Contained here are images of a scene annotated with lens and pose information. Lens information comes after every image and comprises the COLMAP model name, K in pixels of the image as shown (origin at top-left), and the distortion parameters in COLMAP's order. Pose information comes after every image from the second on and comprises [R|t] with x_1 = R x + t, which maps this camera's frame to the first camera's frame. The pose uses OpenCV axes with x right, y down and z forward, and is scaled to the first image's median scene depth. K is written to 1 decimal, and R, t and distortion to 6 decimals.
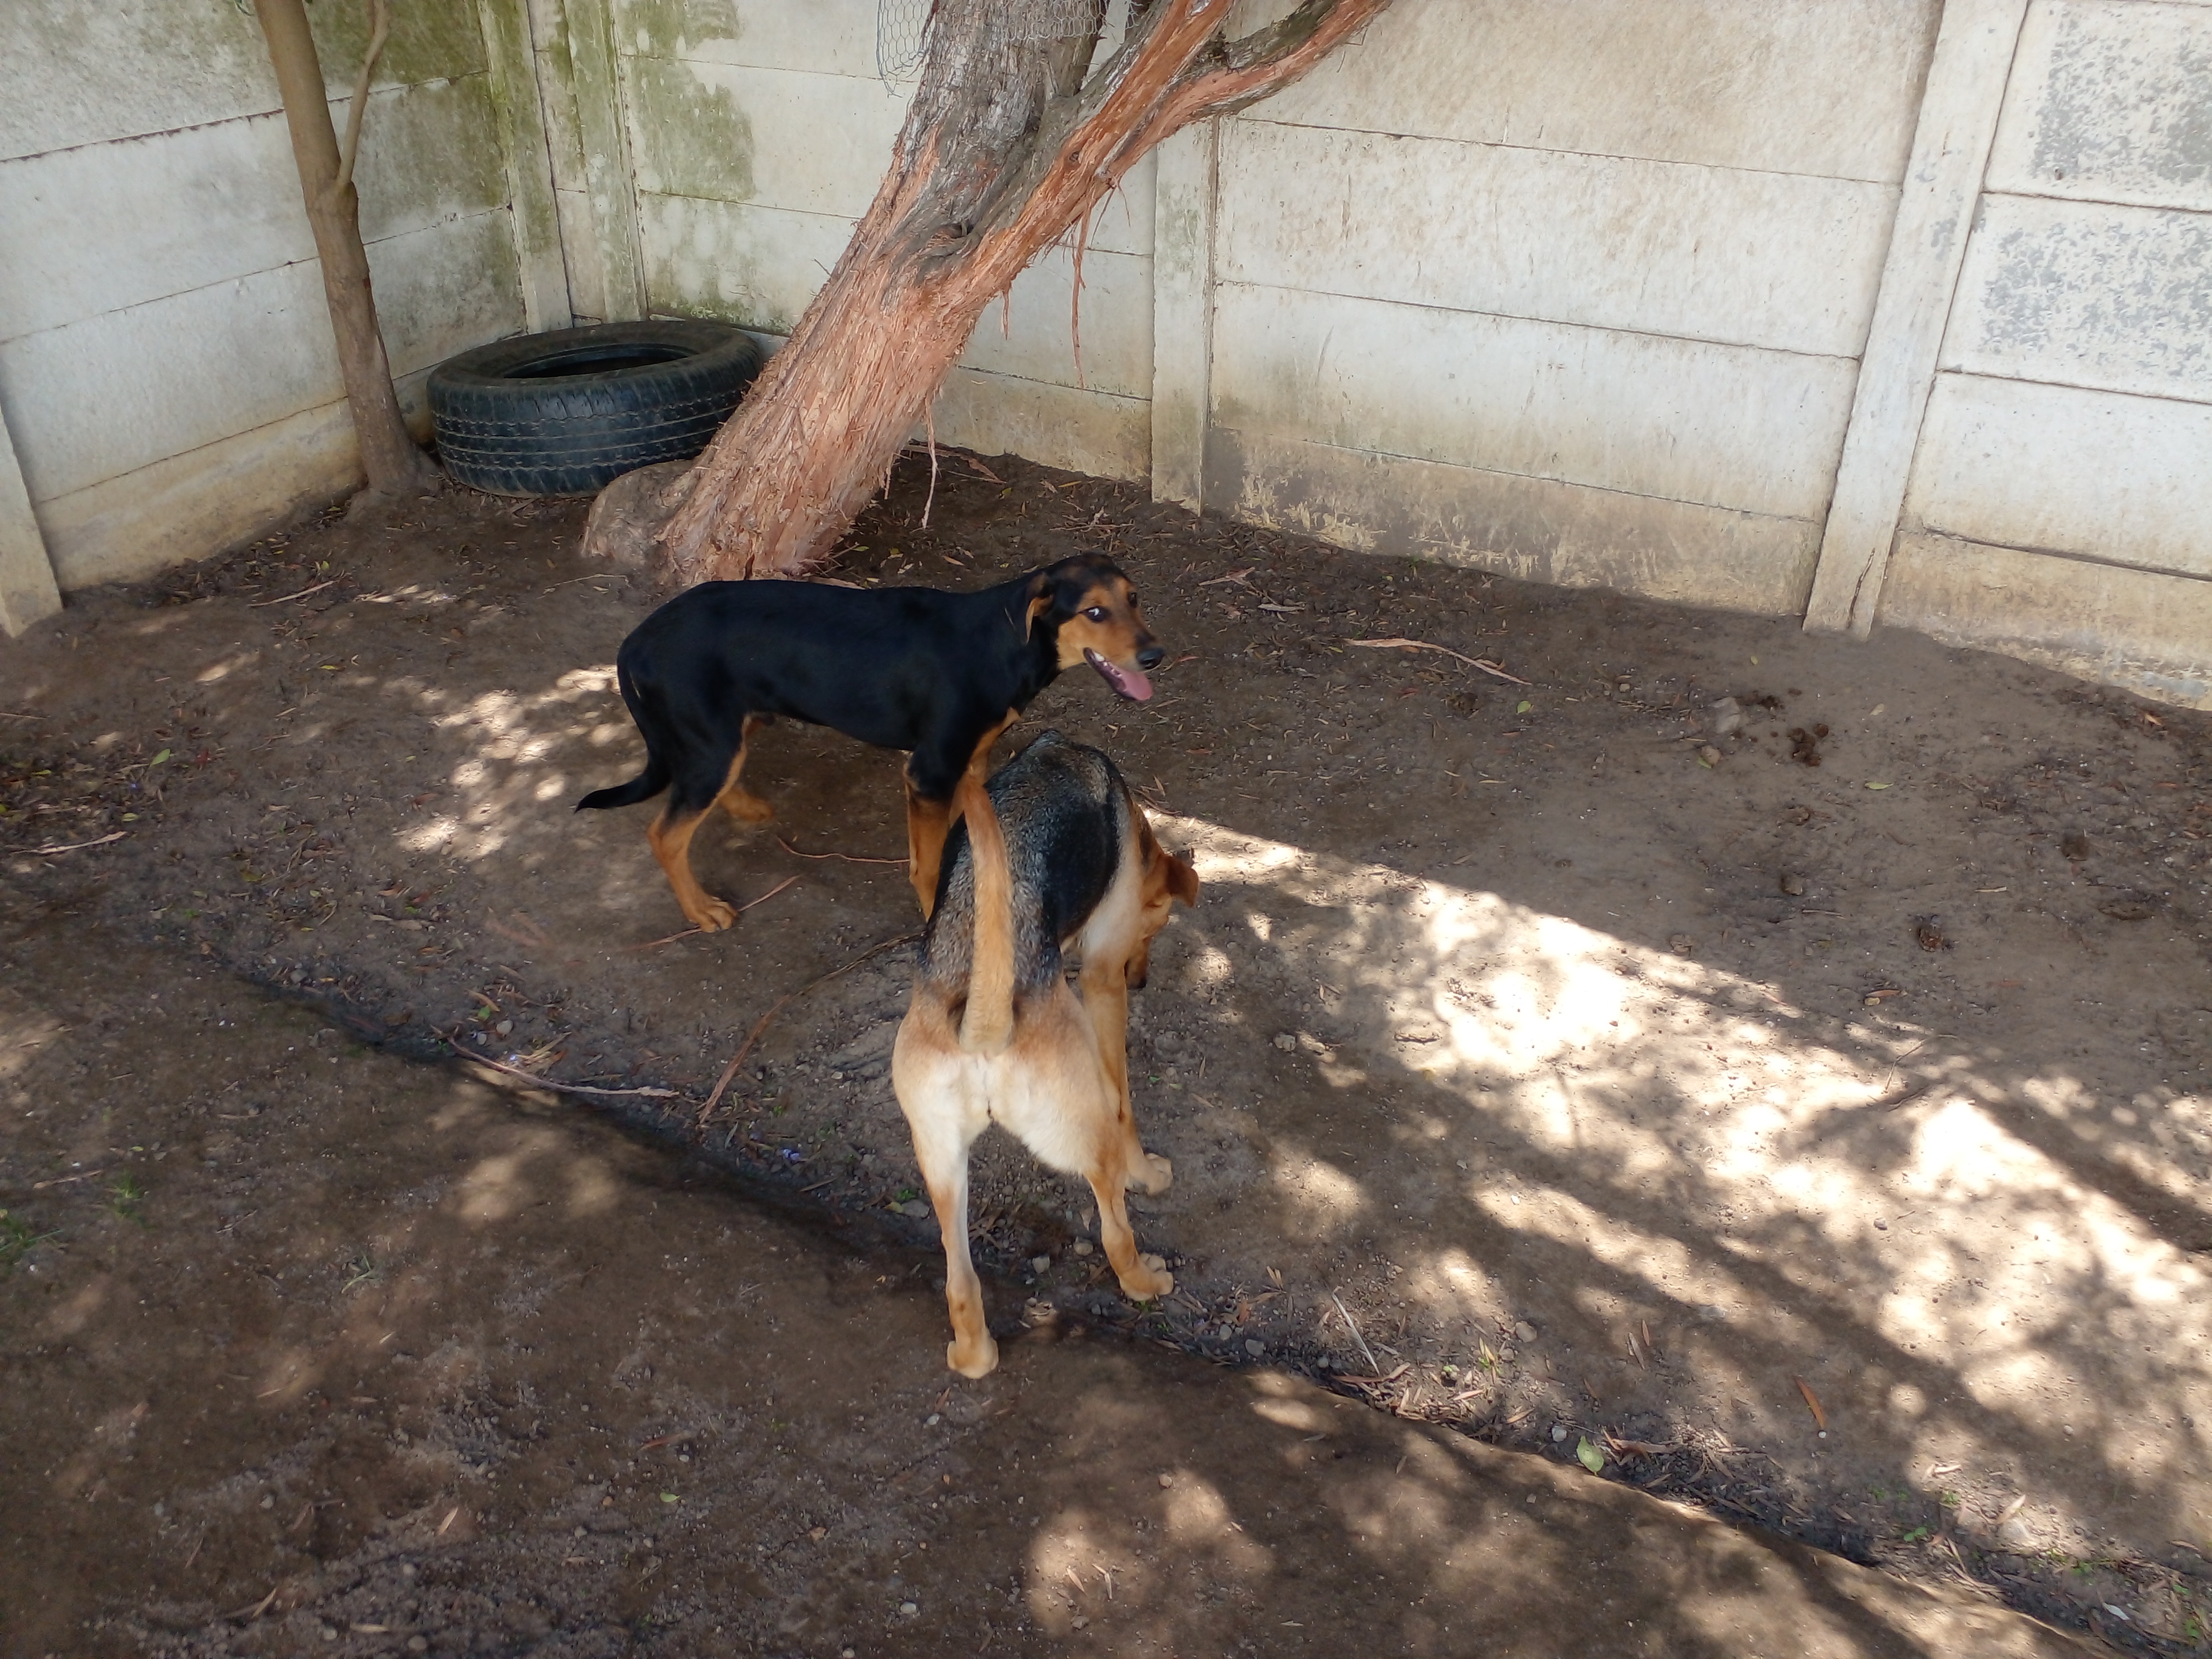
lens RADIAL K [[1732.6, 0, 1095.0], [0, 1732.6, 843.3], [0, 0, 1]] dist [0.031624, -0.042141]
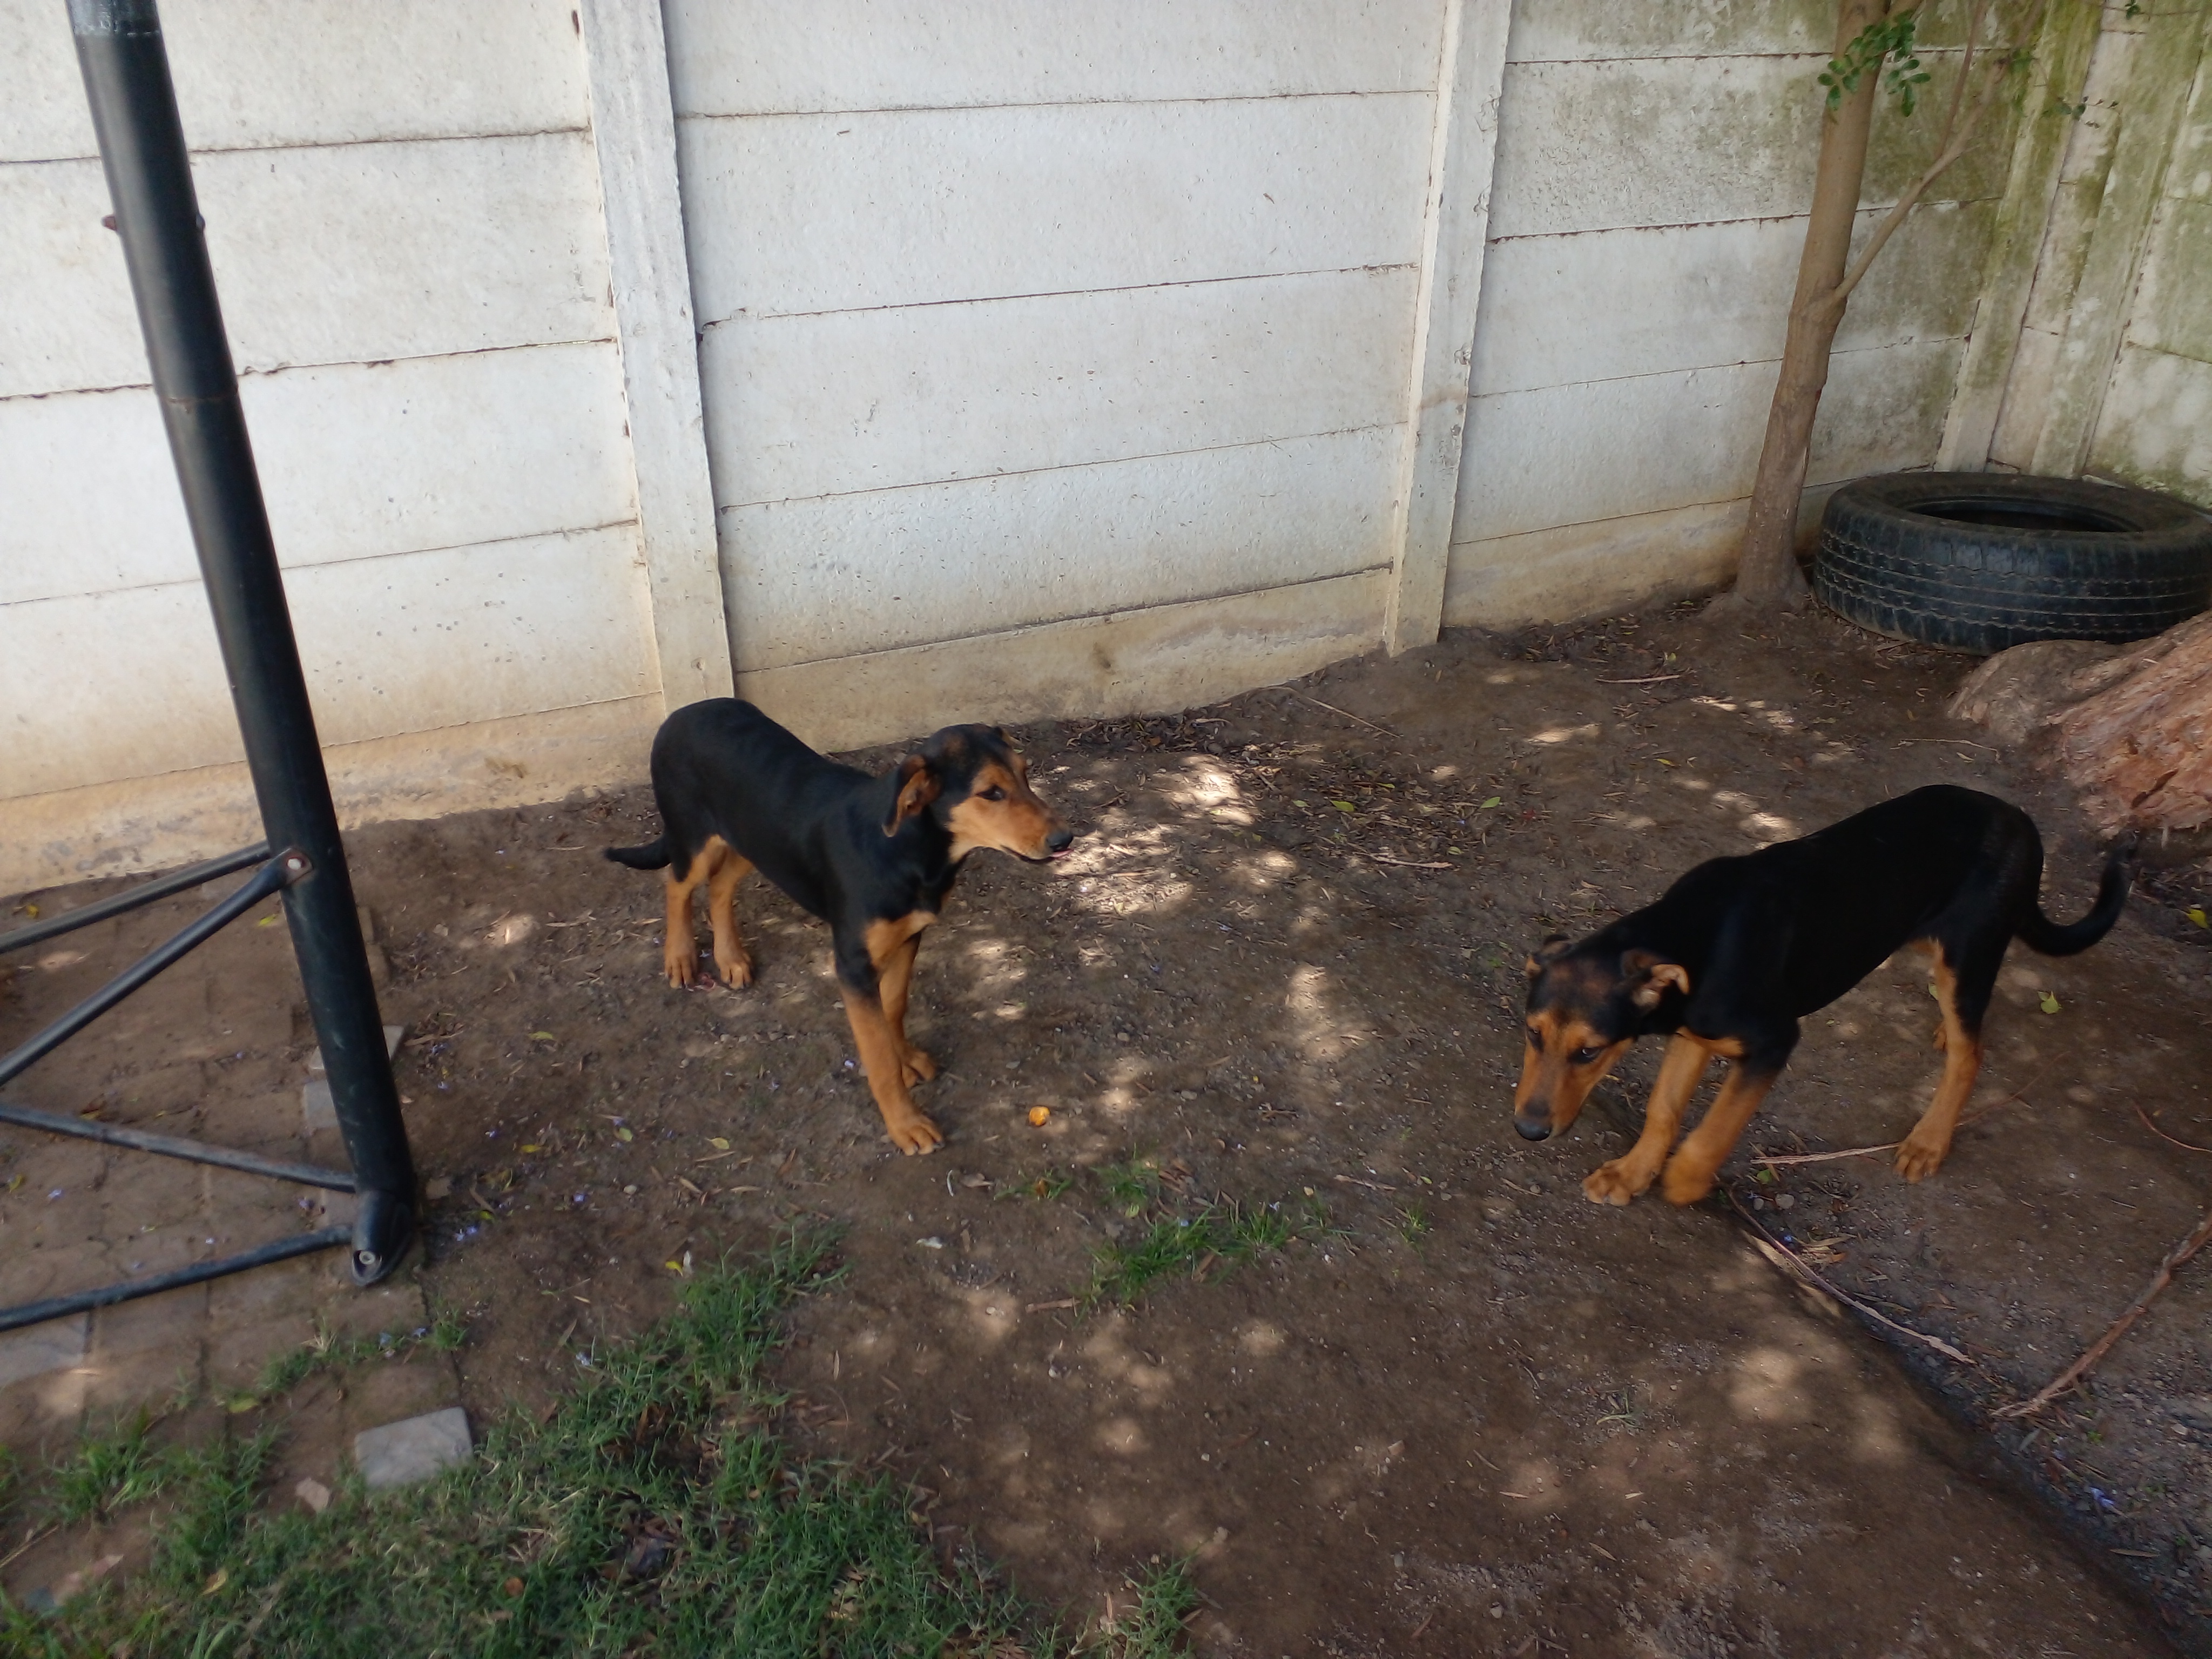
lens RADIAL K [[1732.6, 0, 1089.8], [0, 1732.6, 819.6], [0, 0, 1]] dist [0.031624, -0.042141]
pose [[0.791535, 0.294625, -0.535415, -0.153569], [-0.329889, 0.943494, 0.031487, 0.006171], [0.514438, 0.151704, 0.844002, 0.005480]]
